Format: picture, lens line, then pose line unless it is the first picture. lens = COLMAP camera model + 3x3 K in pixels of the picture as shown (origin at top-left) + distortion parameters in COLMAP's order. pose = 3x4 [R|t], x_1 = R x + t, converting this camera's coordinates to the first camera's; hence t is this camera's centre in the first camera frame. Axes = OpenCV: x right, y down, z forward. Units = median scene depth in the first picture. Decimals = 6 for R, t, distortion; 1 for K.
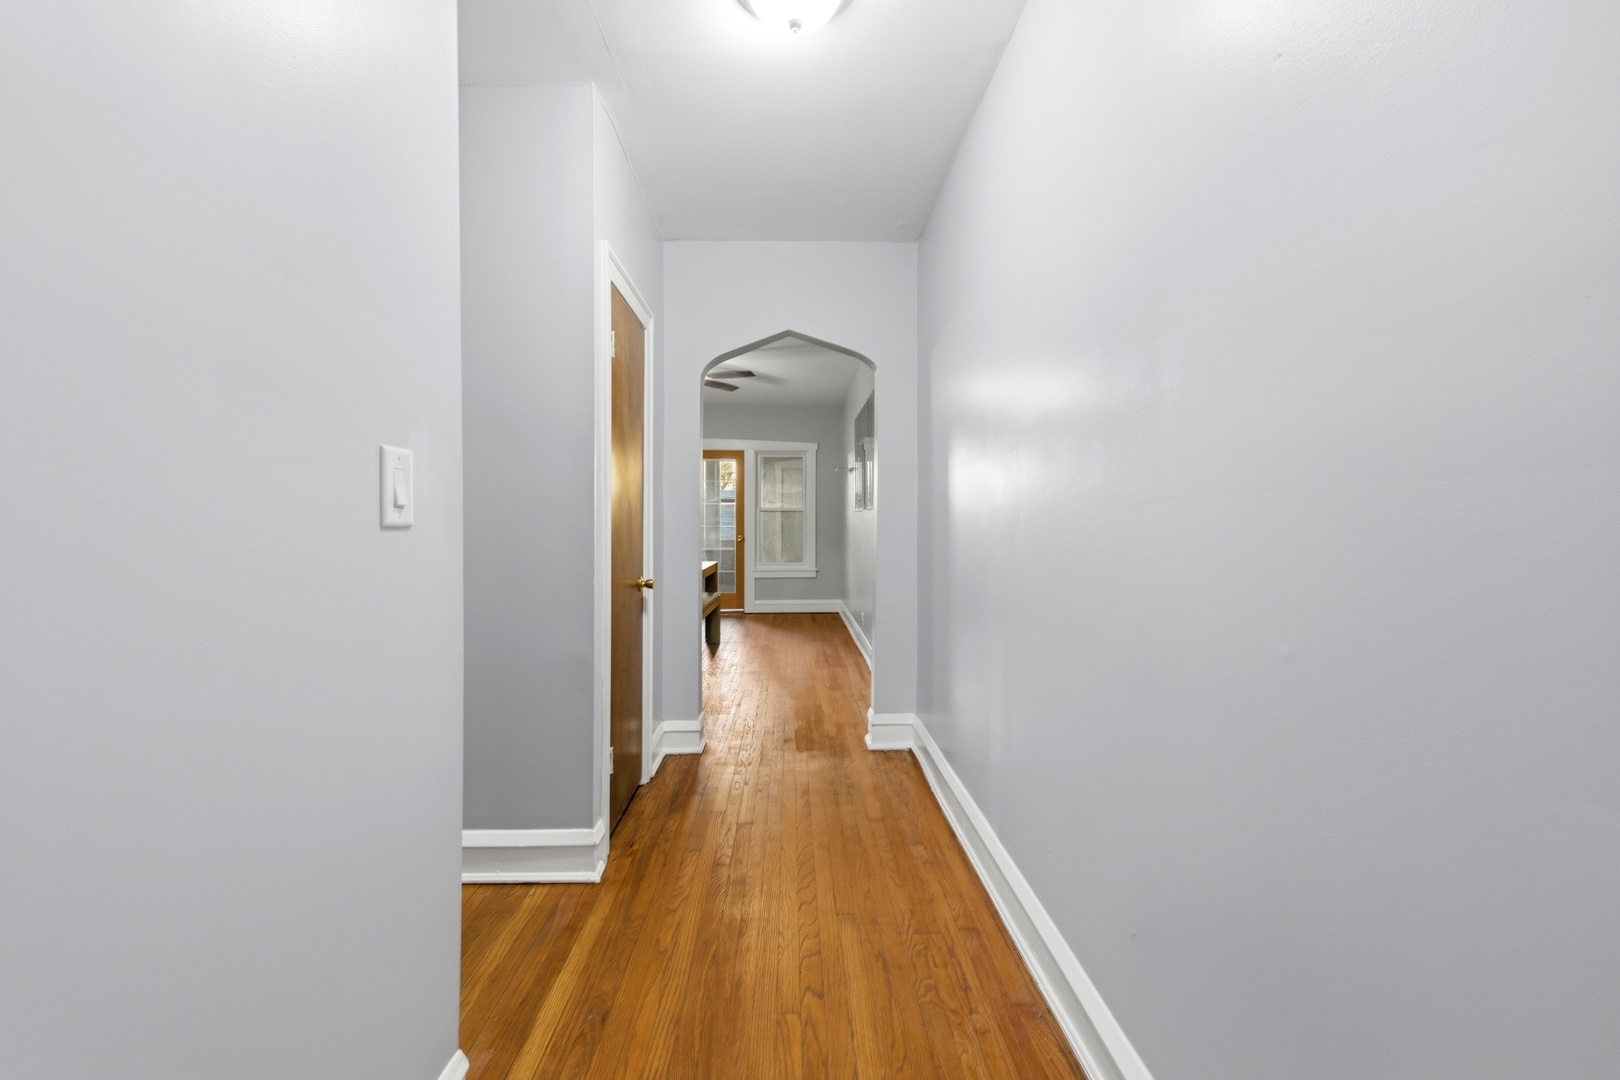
lens RADIAL K [[680.0, 0, 800.0], [0, 680.0, 526.3], [0, 0, 1]] dist [0.008699, -0.000040]
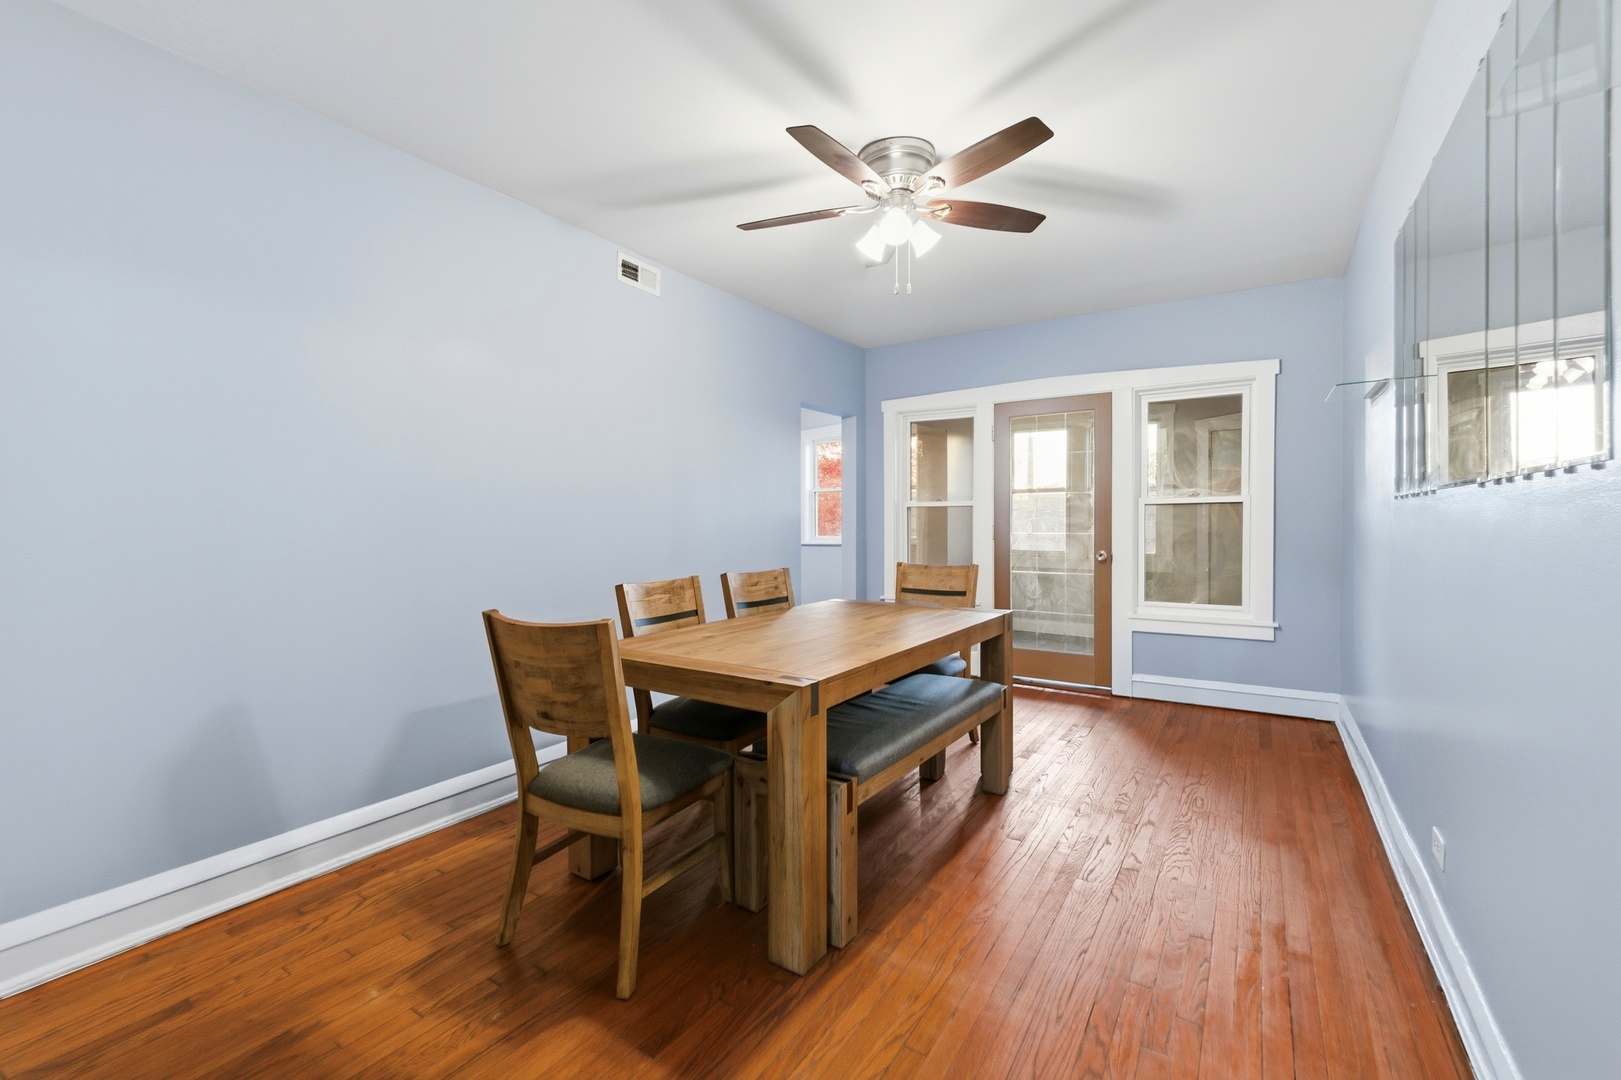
lens RADIAL K [[680.4, 0, 800.5], [0, 680.4, 526.3], [0, 0, 1]] dist [0.008699, -0.000040]
pose [[0.821271, 0.000185, -0.570538, 0.023783], [-0.000949, 0.999999, -0.001042, -0.004792], [0.570537, 0.001397, 0.821271, 0.416953]]
